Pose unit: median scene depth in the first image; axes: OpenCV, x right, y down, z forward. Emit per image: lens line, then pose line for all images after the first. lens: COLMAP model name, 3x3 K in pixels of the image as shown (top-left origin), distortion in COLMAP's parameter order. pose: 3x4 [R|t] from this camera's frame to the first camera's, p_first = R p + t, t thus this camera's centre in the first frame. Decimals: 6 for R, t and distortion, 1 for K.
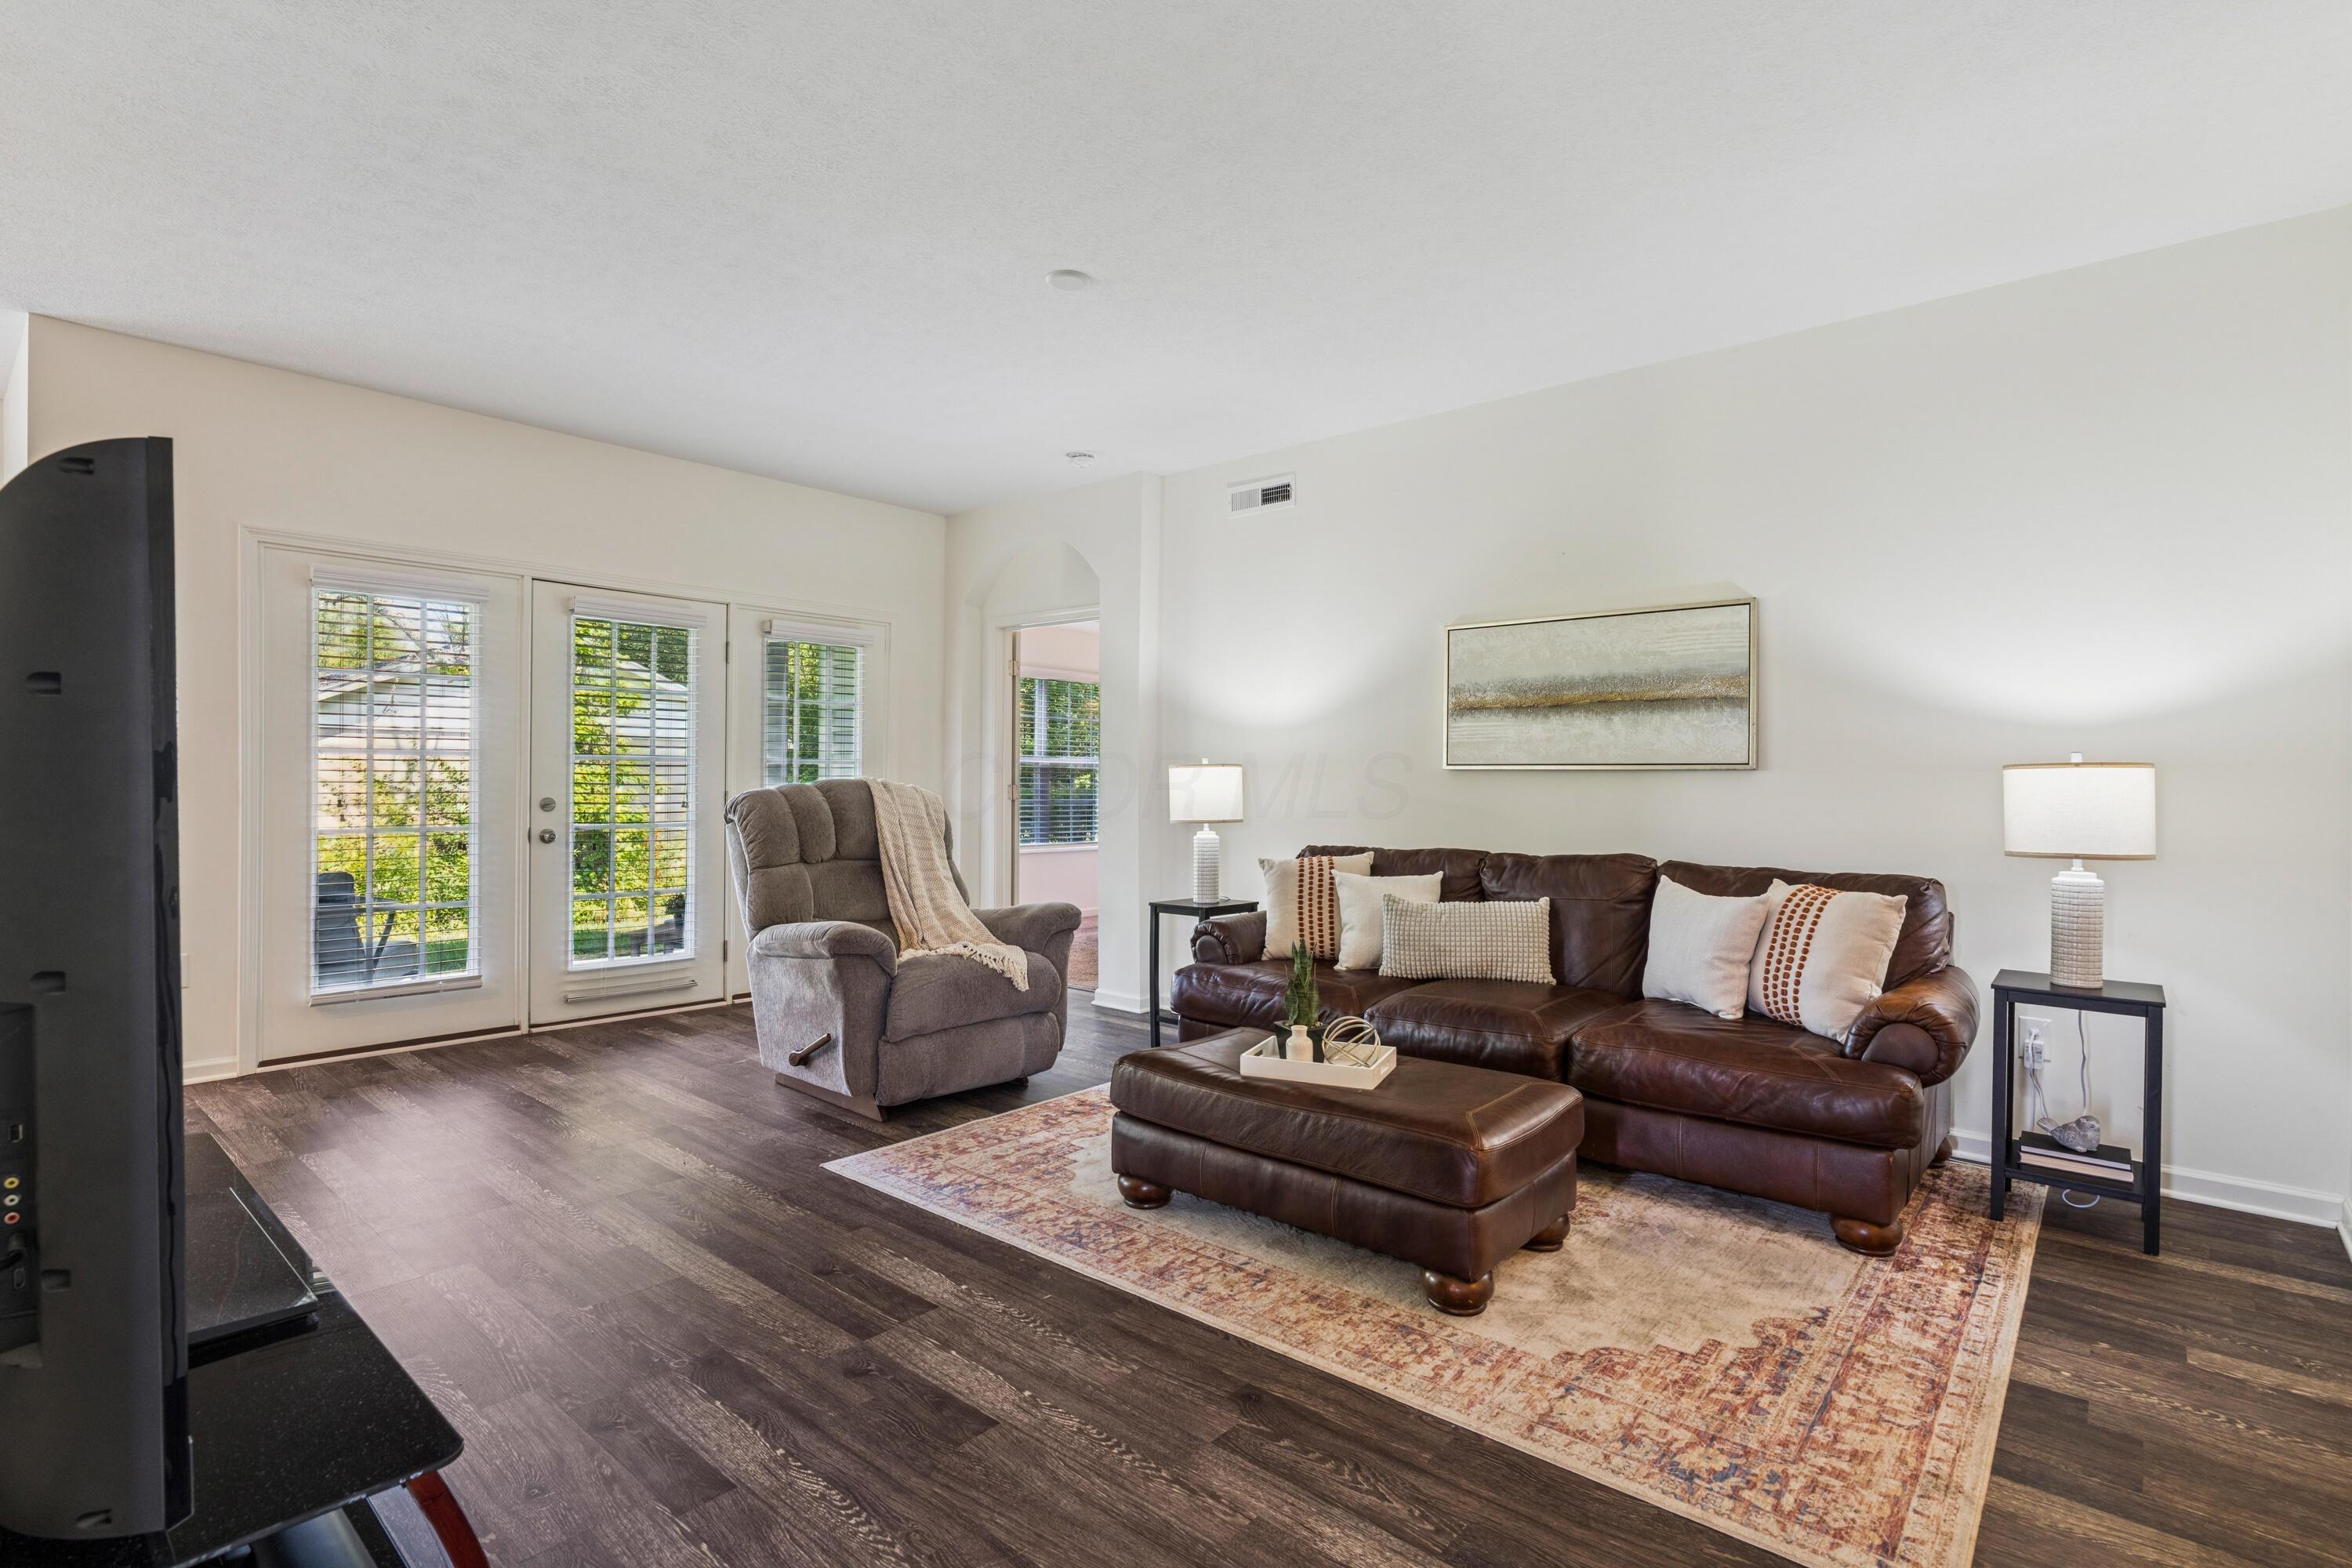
lens RADIAL K [[1126.9, 0, 1178.3], [0, 1126.9, 775.5], [0, 0, 1]] dist [-0.000661, 0.000703]
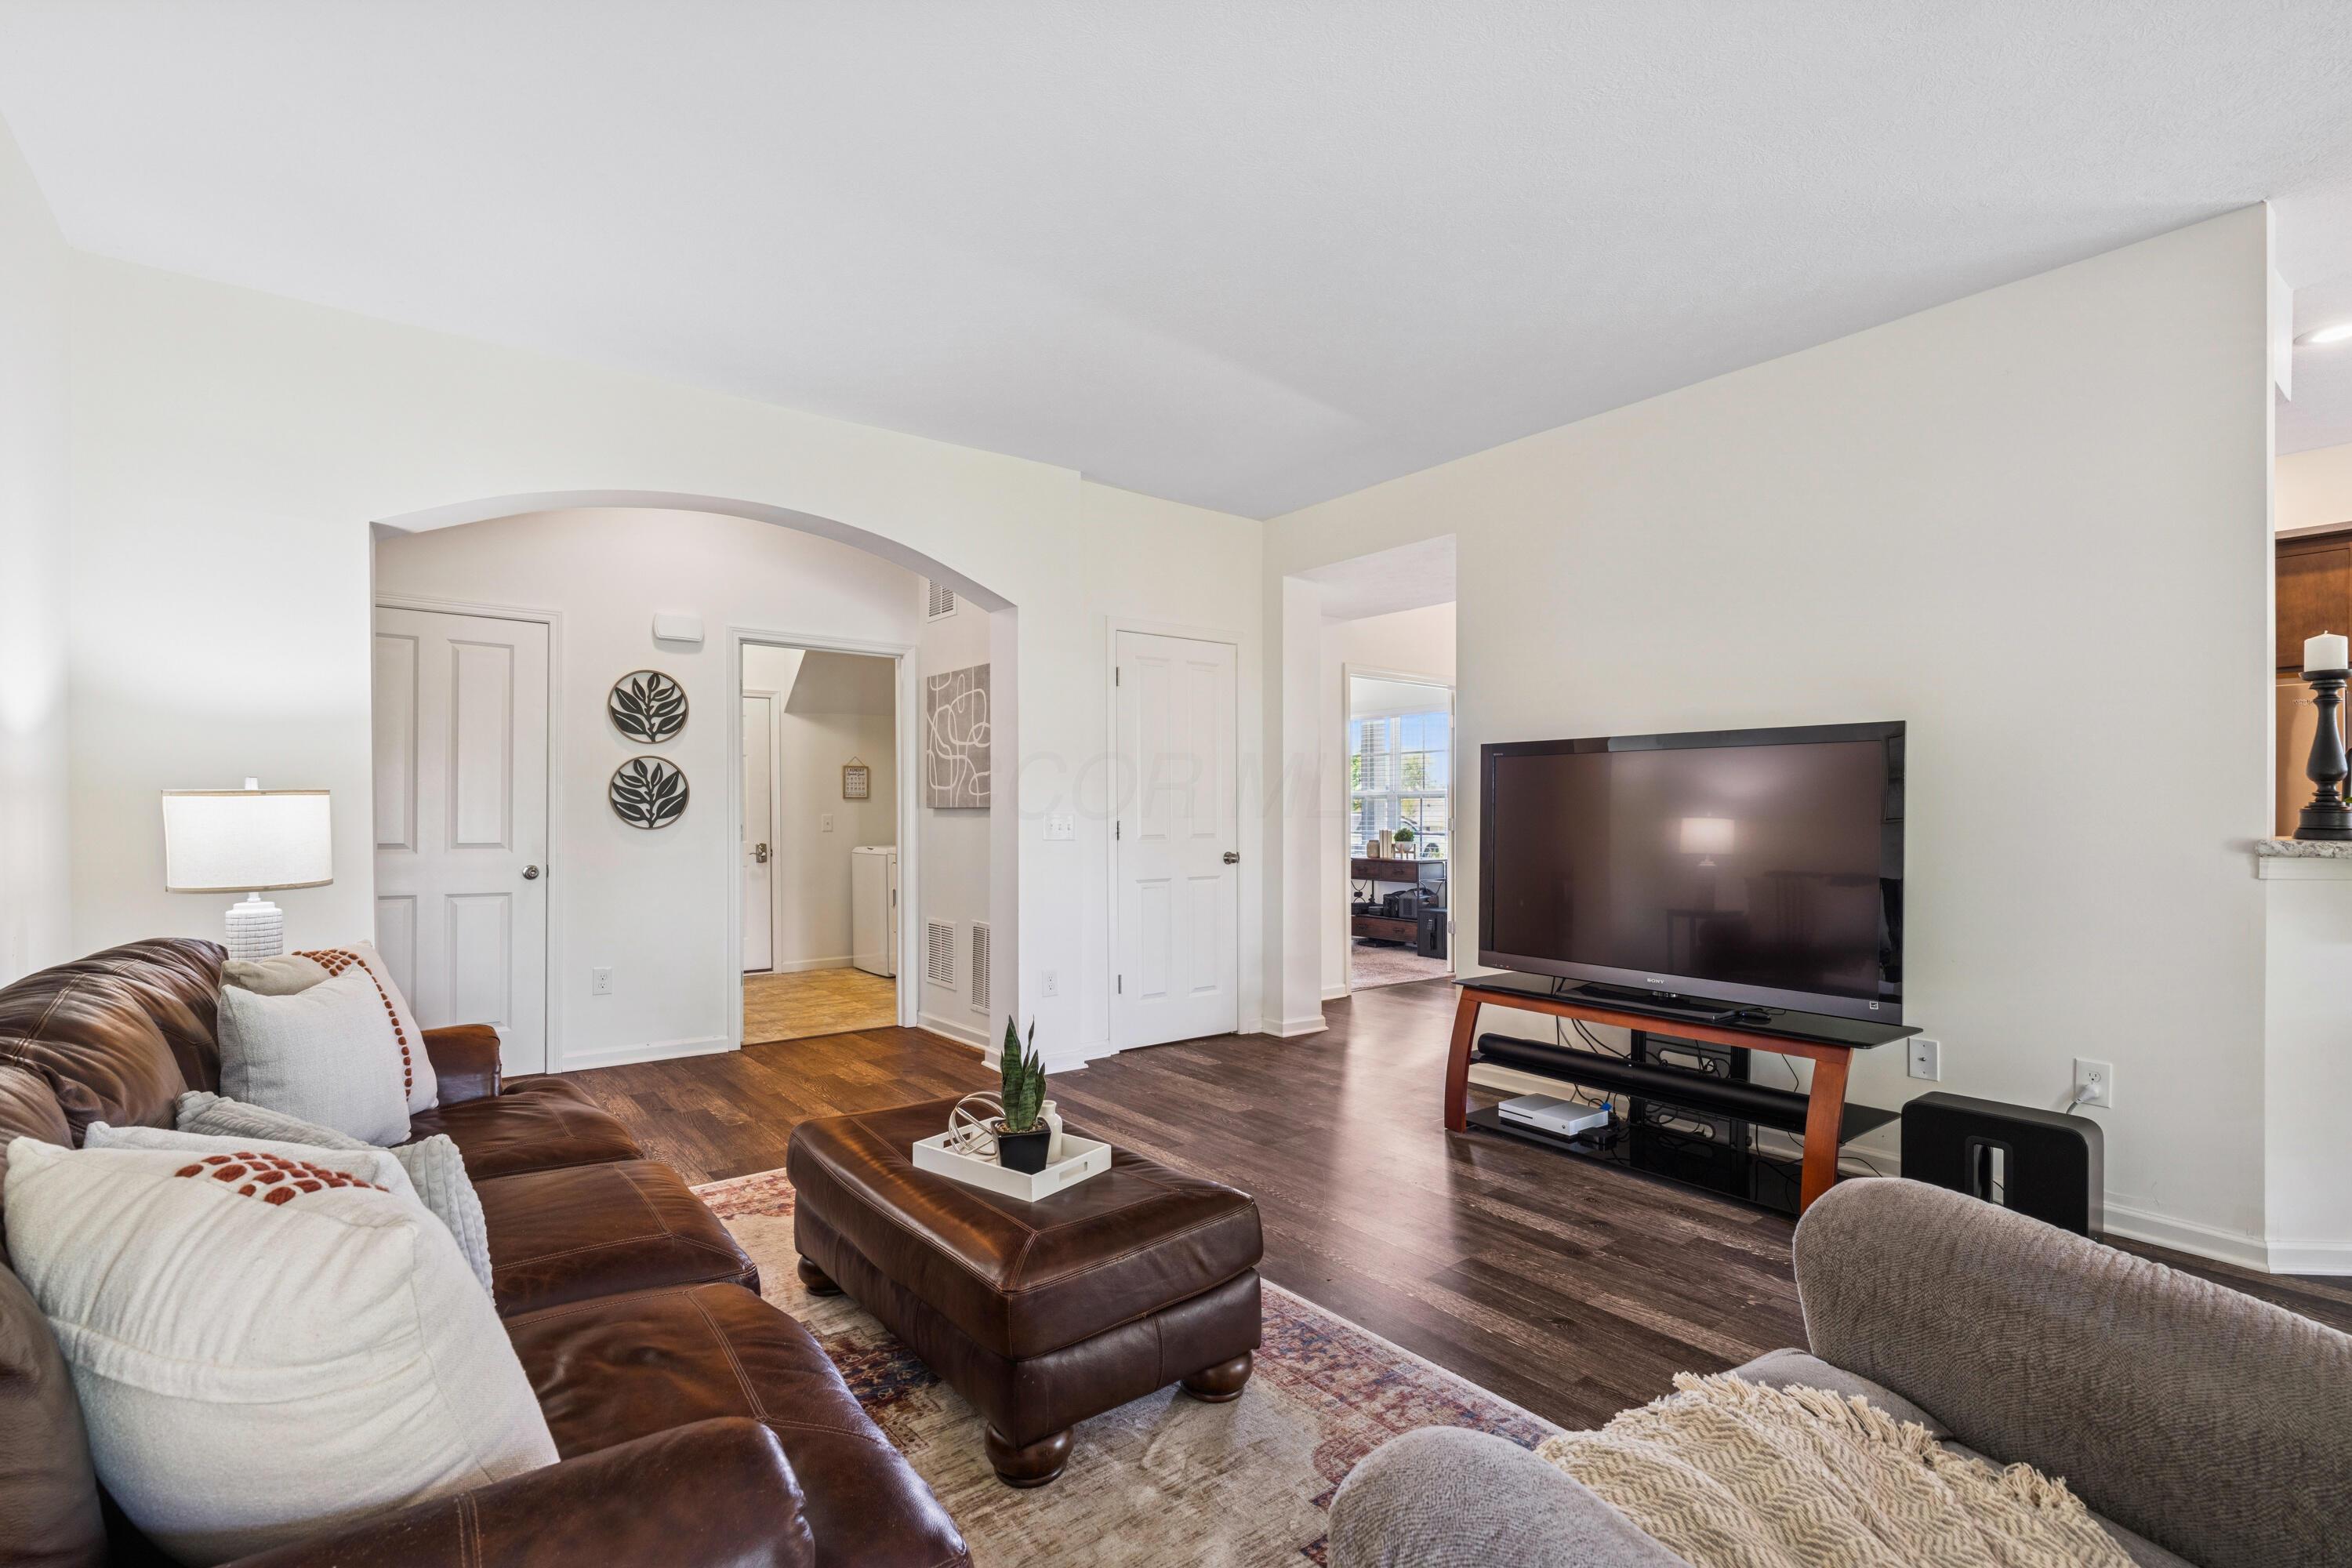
lens RADIAL K [[1067.2, 0, 1181.0], [0, 1067.2, 819.8], [0, 0, 1]] dist [-0.005295, -0.000543]
pose [[-0.982725, -0.008934, 0.184856, -0.128813], [-0.007249, 0.999926, 0.009792, -0.001157], [-0.184930, 0.008283, -0.982717, 1.629436]]
